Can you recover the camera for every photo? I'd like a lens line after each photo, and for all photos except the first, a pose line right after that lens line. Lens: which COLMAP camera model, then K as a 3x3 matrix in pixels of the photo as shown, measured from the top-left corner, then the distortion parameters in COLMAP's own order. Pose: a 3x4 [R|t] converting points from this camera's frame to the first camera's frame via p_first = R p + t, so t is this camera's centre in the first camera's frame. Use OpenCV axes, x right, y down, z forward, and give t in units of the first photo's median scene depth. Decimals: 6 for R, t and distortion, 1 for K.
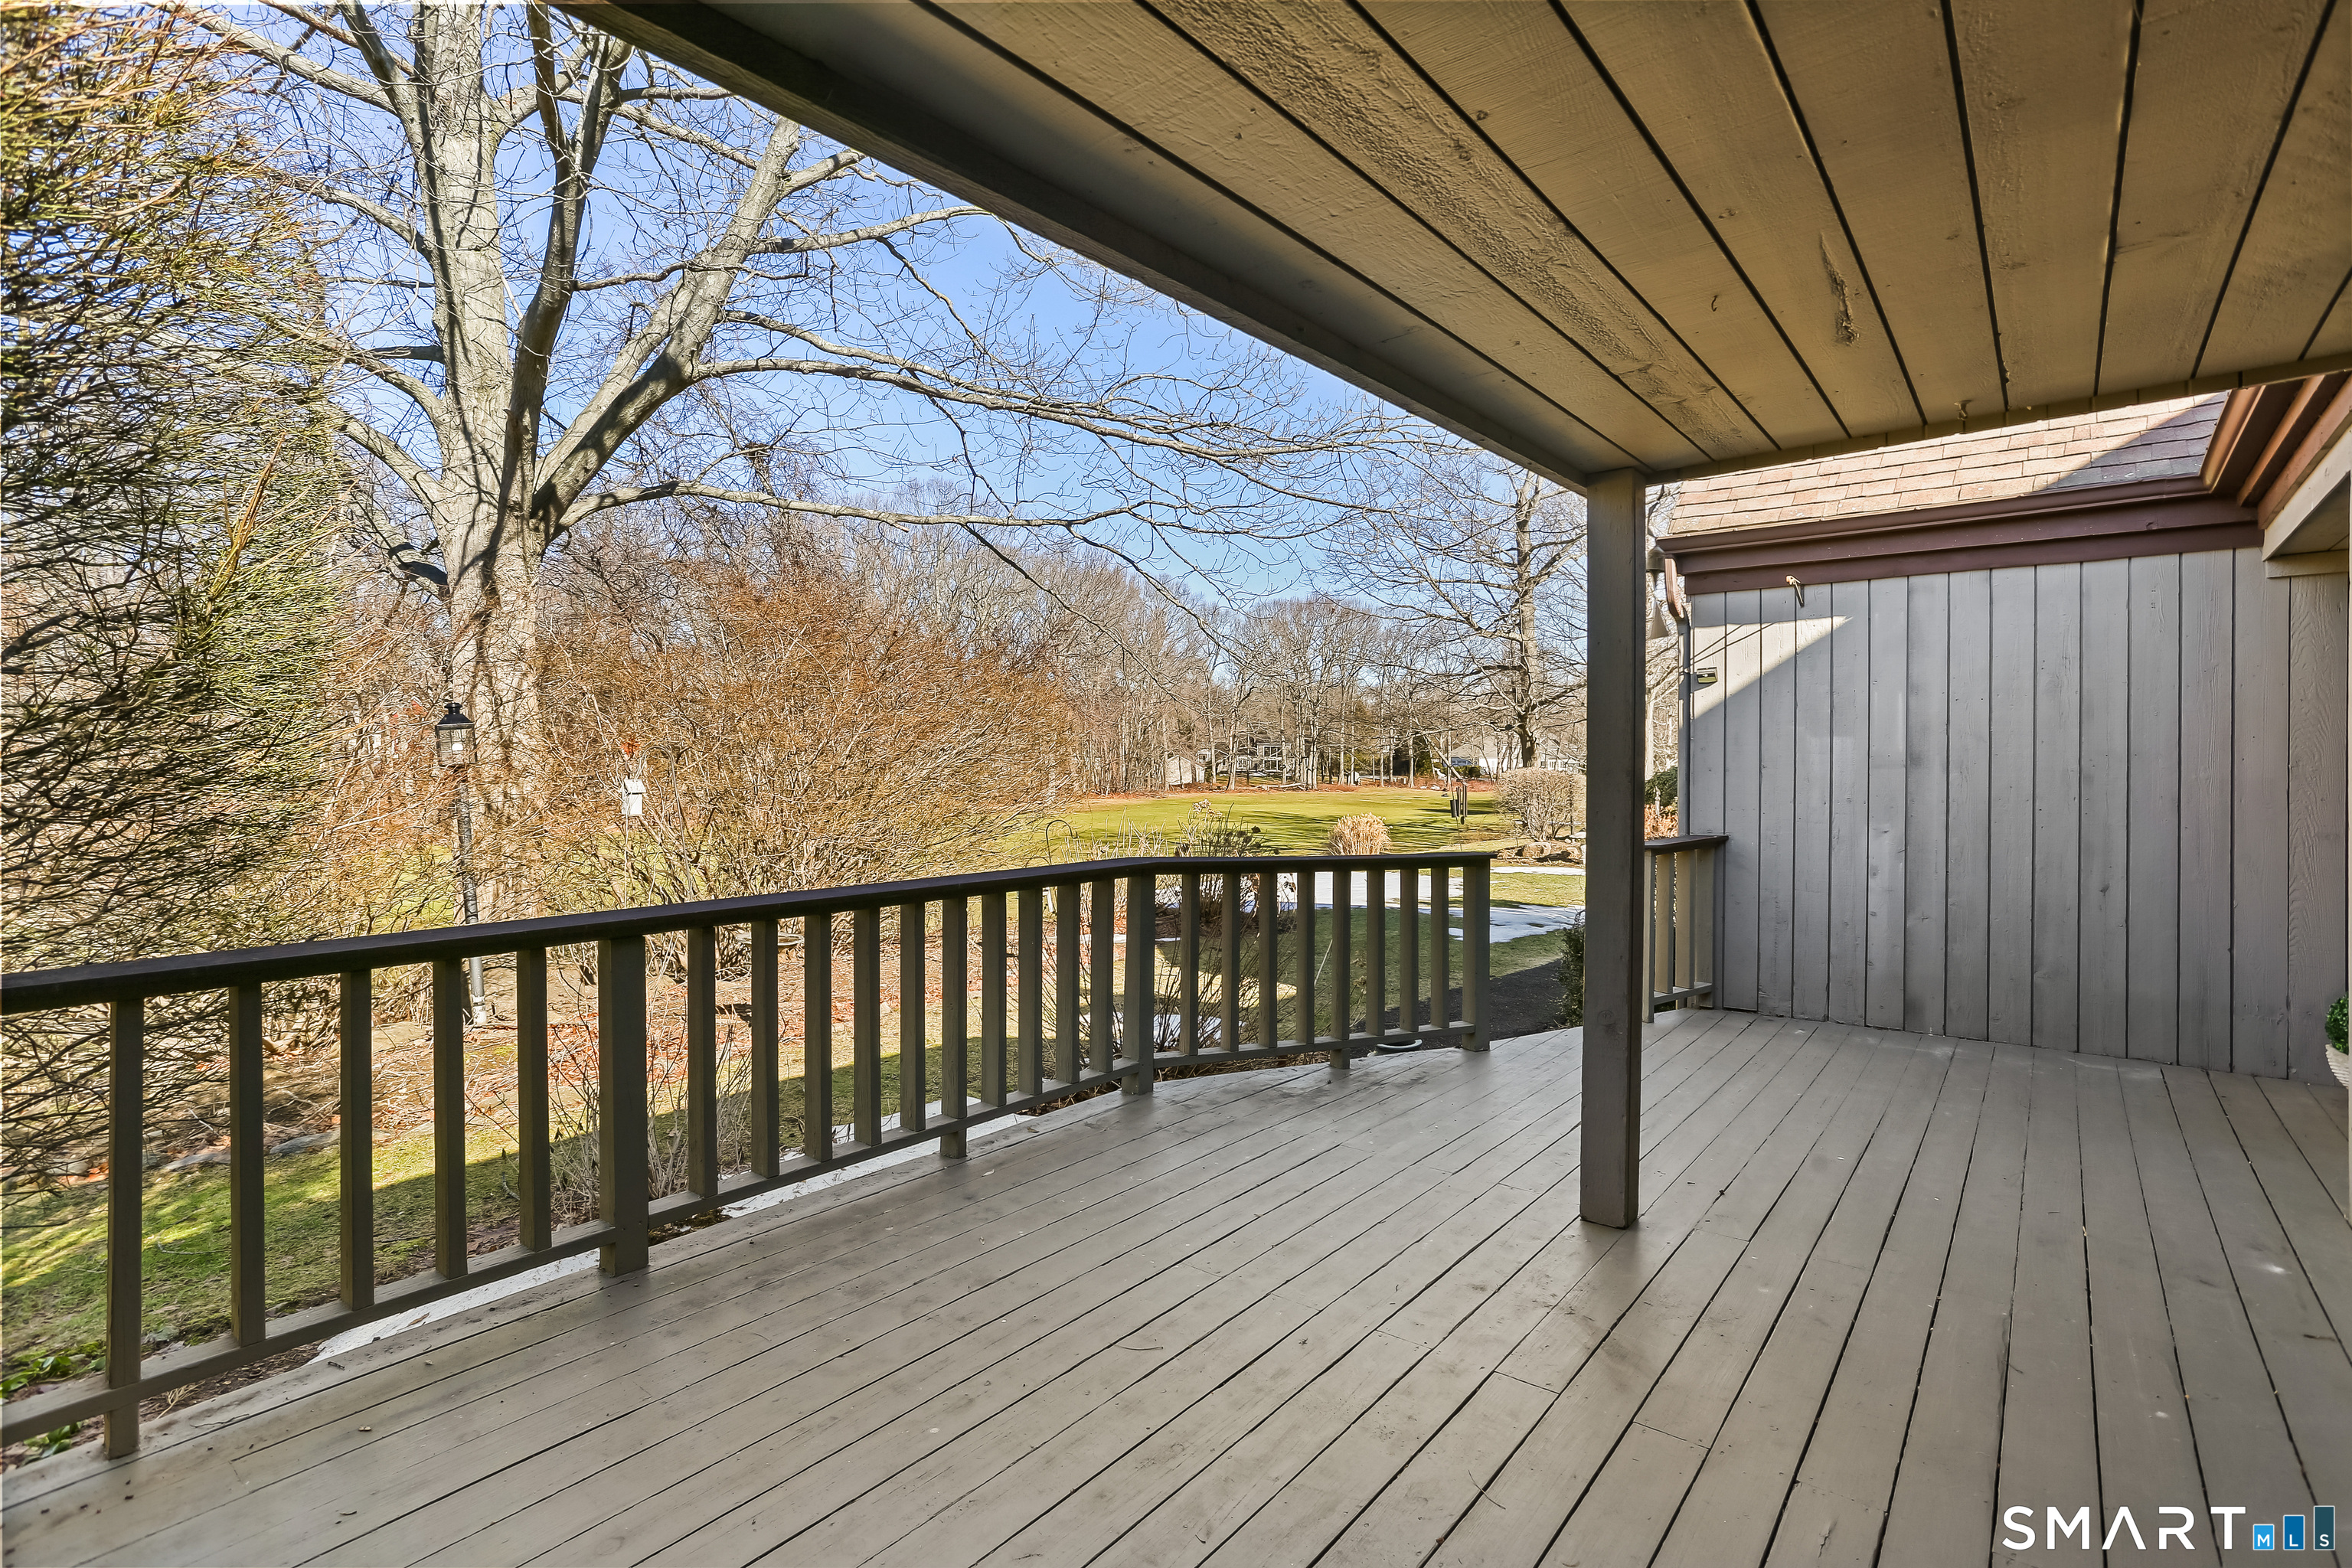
lens RADIAL K [[1133.2, 0, 1166.2], [0, 1133.2, 763.7], [0, 0, 1]] dist [-0.017234, 0.000374]
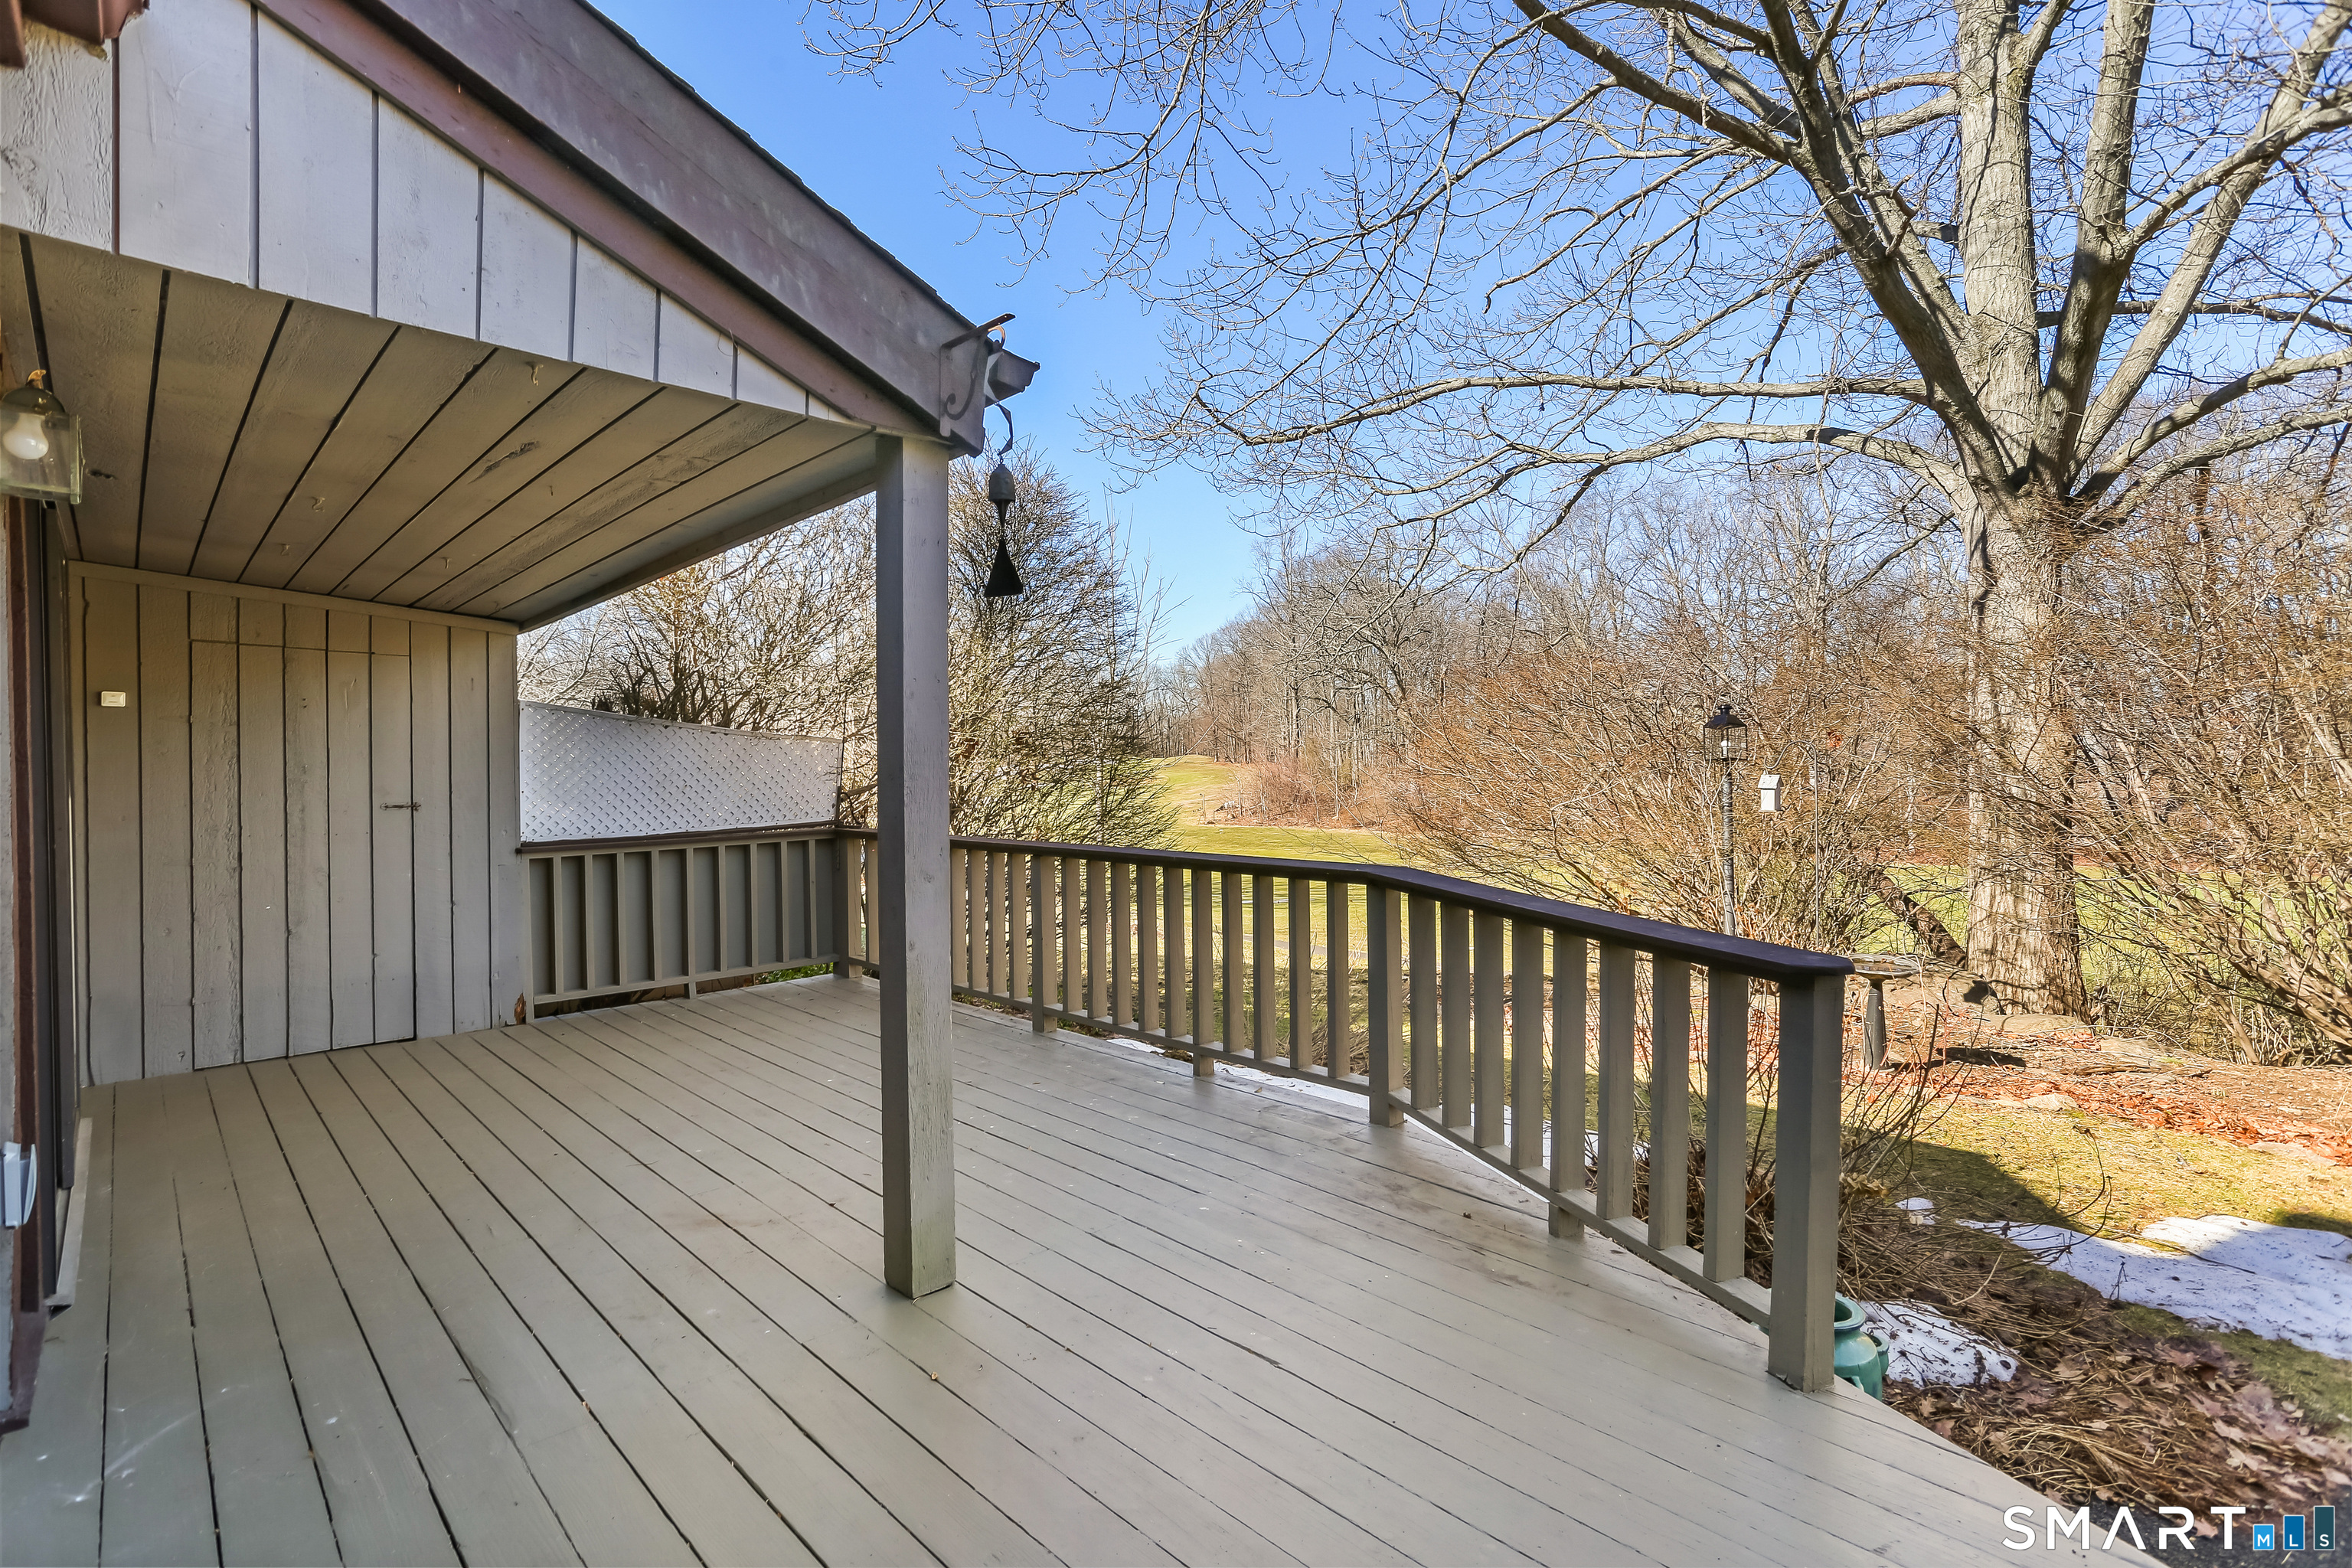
lens RADIAL K [[1133.2, 0, 1166.2], [0, 1133.2, 763.7], [0, 0, 1]] dist [-0.017234, 0.000374]
pose [[-0.134443, 0.002038, -0.990919, 1.470027], [0.006908, 0.999976, 0.001119, -0.002621], [0.990897, -0.006695, -0.134454, 1.551315]]
